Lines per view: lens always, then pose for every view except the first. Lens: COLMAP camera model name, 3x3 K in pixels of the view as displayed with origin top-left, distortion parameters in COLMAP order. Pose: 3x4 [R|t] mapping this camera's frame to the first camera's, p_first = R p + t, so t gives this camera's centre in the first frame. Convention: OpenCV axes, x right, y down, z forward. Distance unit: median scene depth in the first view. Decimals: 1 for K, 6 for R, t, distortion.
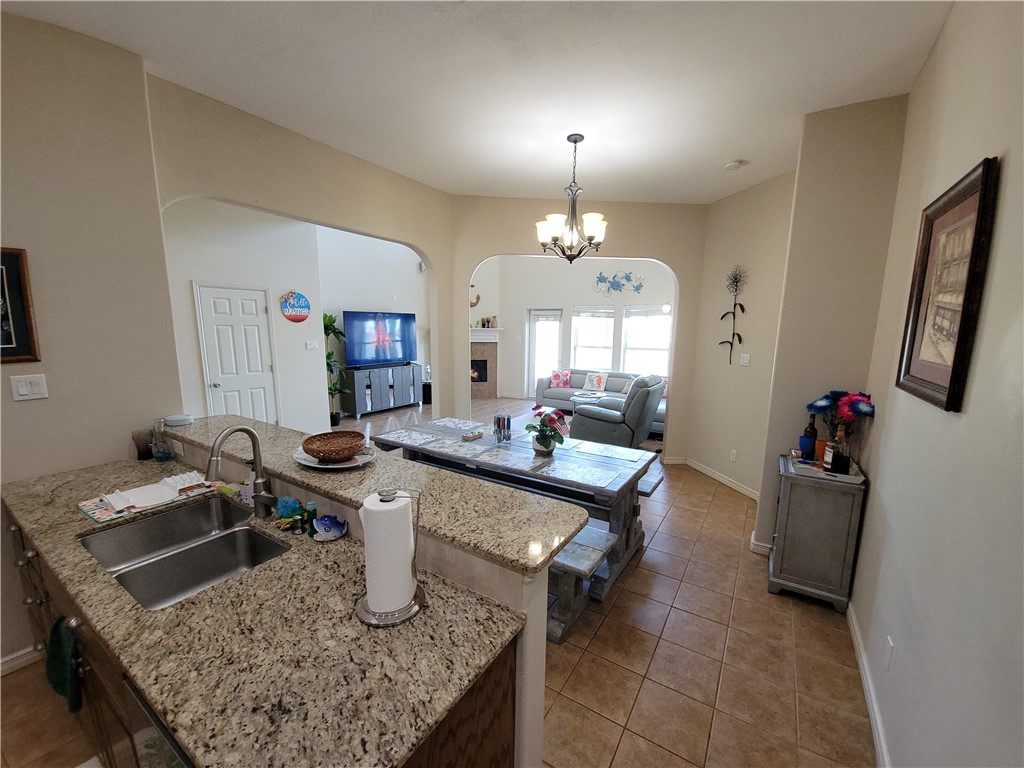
lens RADIAL K [[413.6, 0, 511.6], [0, 413.6, 402.4], [0, 0, 1]] dist [0.001278, -0.007515]
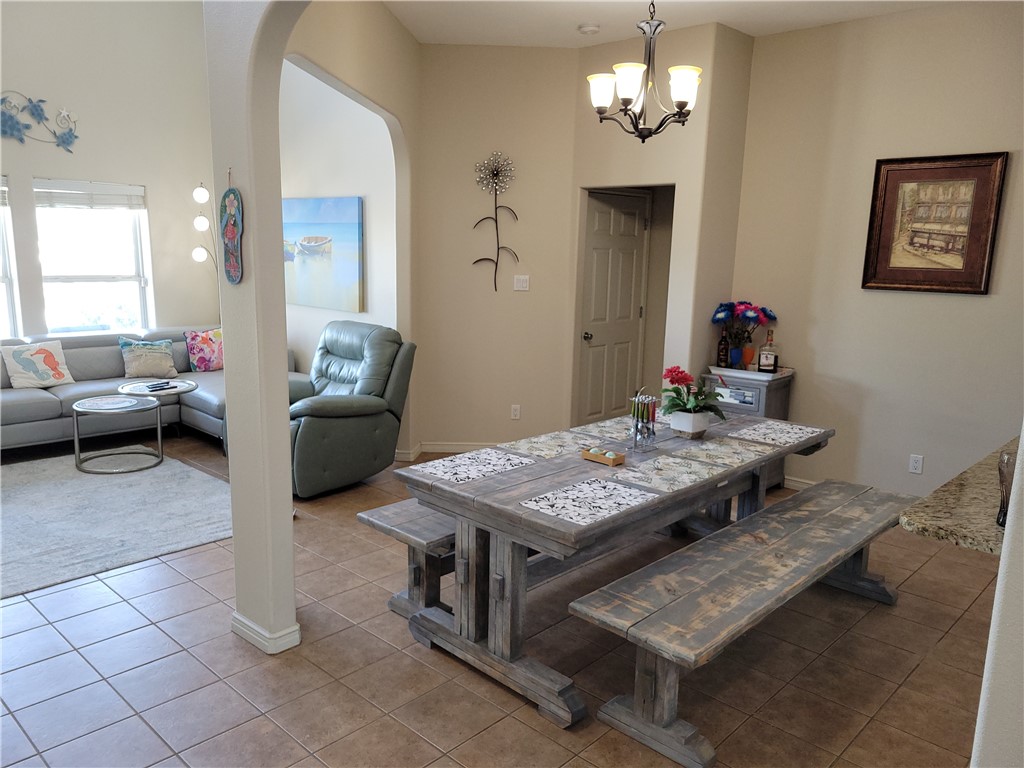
lens RADIAL K [[772.7, 0, 508.4], [0, 772.7, 396.9], [0, 0, 1]] dist [0.053704, -0.050766]
pose [[0.198199, -0.198566, 0.959838, -0.652991], [0.159663, 0.972726, 0.168262, -0.109575], [-0.967070, 0.119901, 0.224497, 0.565849]]
